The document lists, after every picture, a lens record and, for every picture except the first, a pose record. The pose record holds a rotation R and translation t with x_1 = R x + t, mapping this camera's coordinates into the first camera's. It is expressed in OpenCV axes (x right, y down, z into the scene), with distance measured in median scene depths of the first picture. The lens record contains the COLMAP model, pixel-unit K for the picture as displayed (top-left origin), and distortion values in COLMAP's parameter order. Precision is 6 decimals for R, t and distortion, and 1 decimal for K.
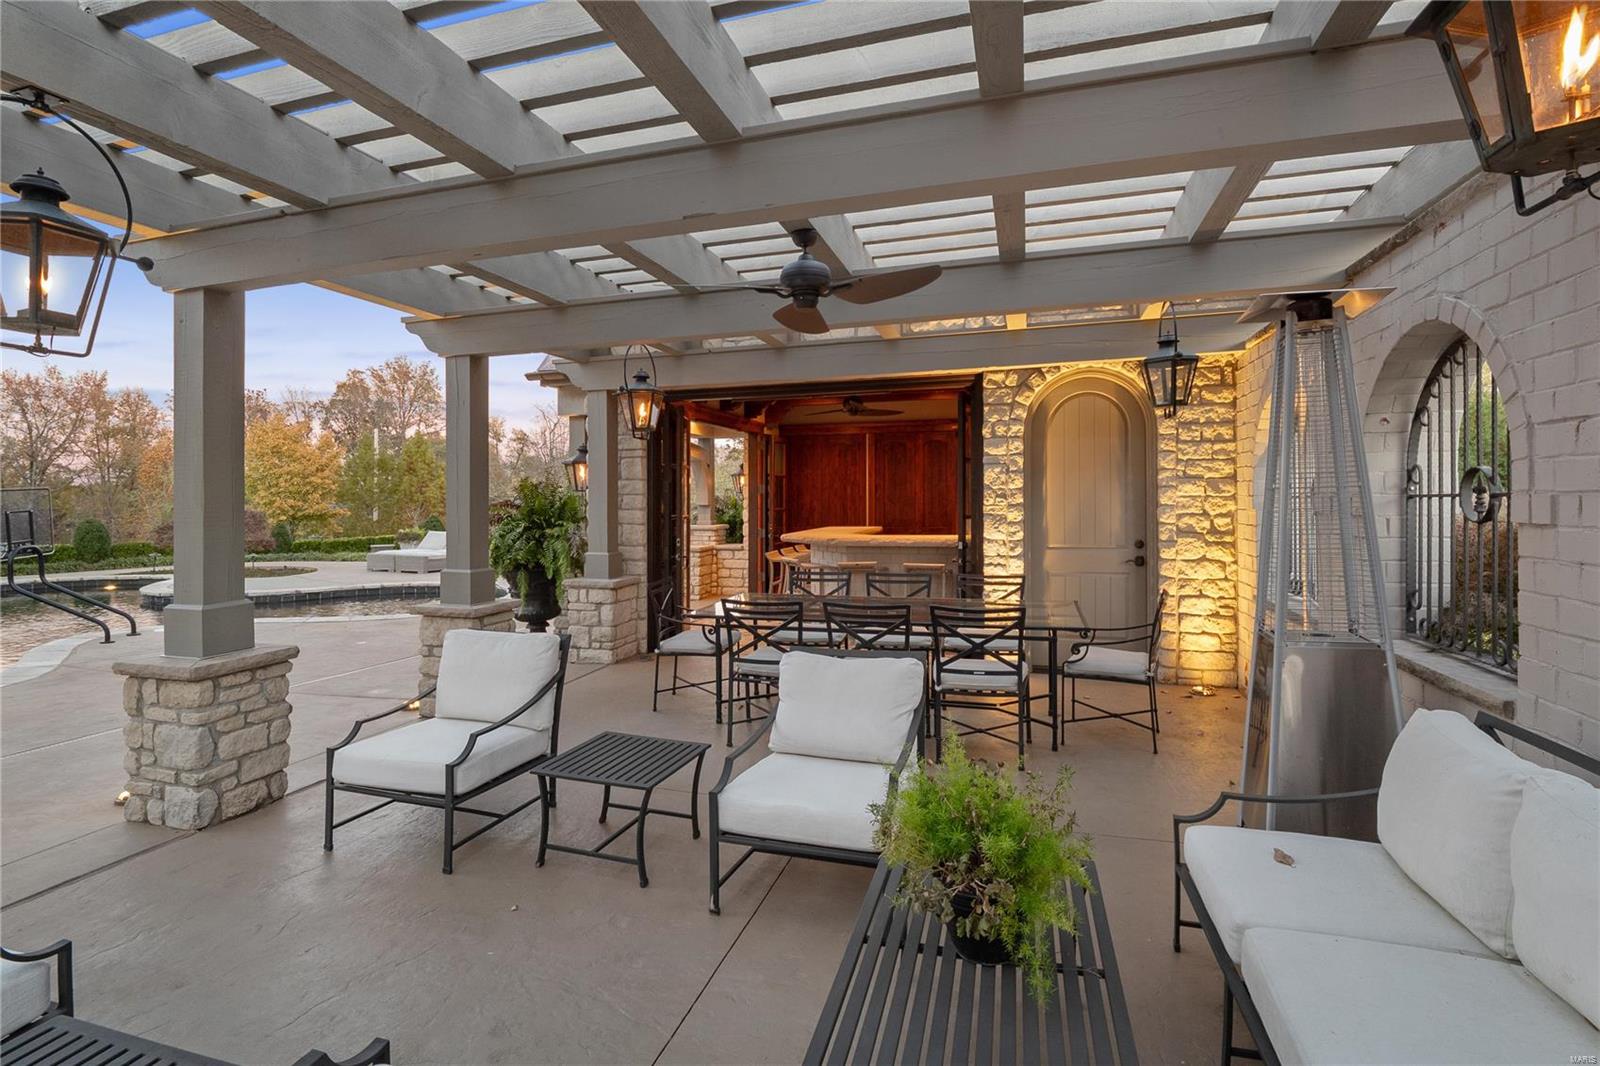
lens RADIAL K [[741.1, 0, 794.8], [0, 741.1, 502.9], [0, 0, 1]] dist [-0.014432, -0.000251]
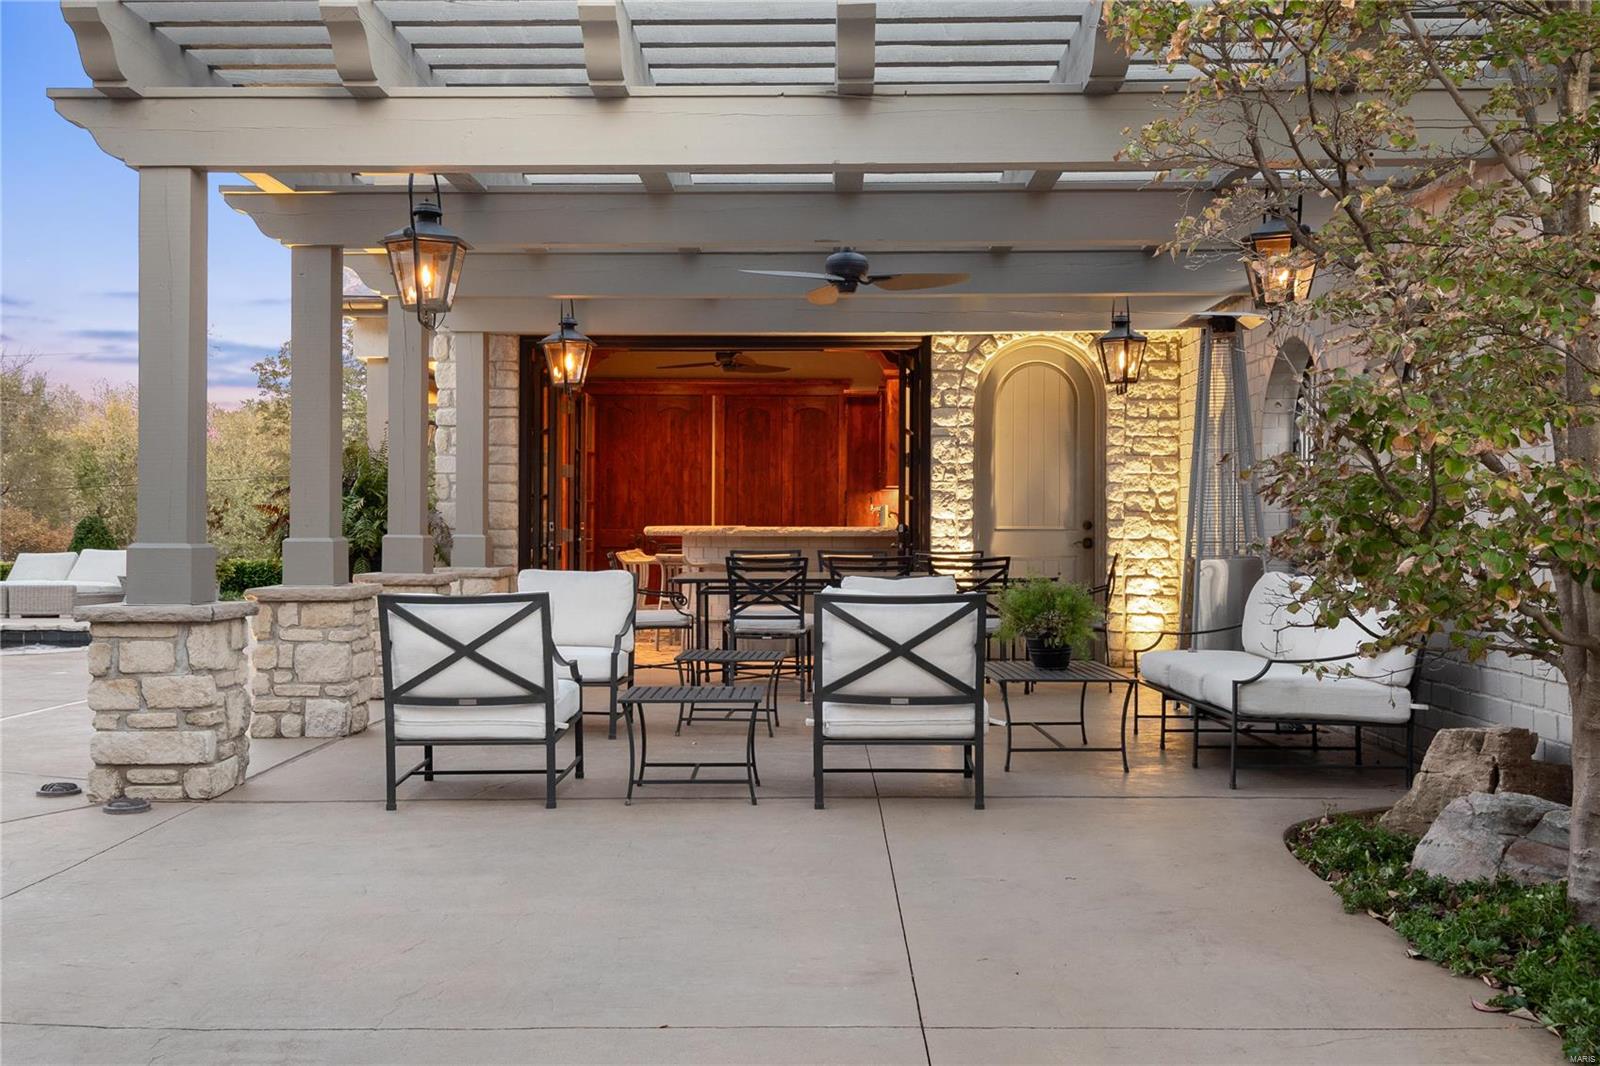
lens RADIAL K [[1594.6, 0, 800.0], [0, 1594.6, 533.0], [0, 0, 1]] dist [0.010908, 0.004796]
pose [[0.957141, 0.010255, 0.289440, -0.497541], [-0.009041, 0.999944, -0.005531, 0.084209], [-0.289481, 0.002677, 0.957180, -0.884707]]
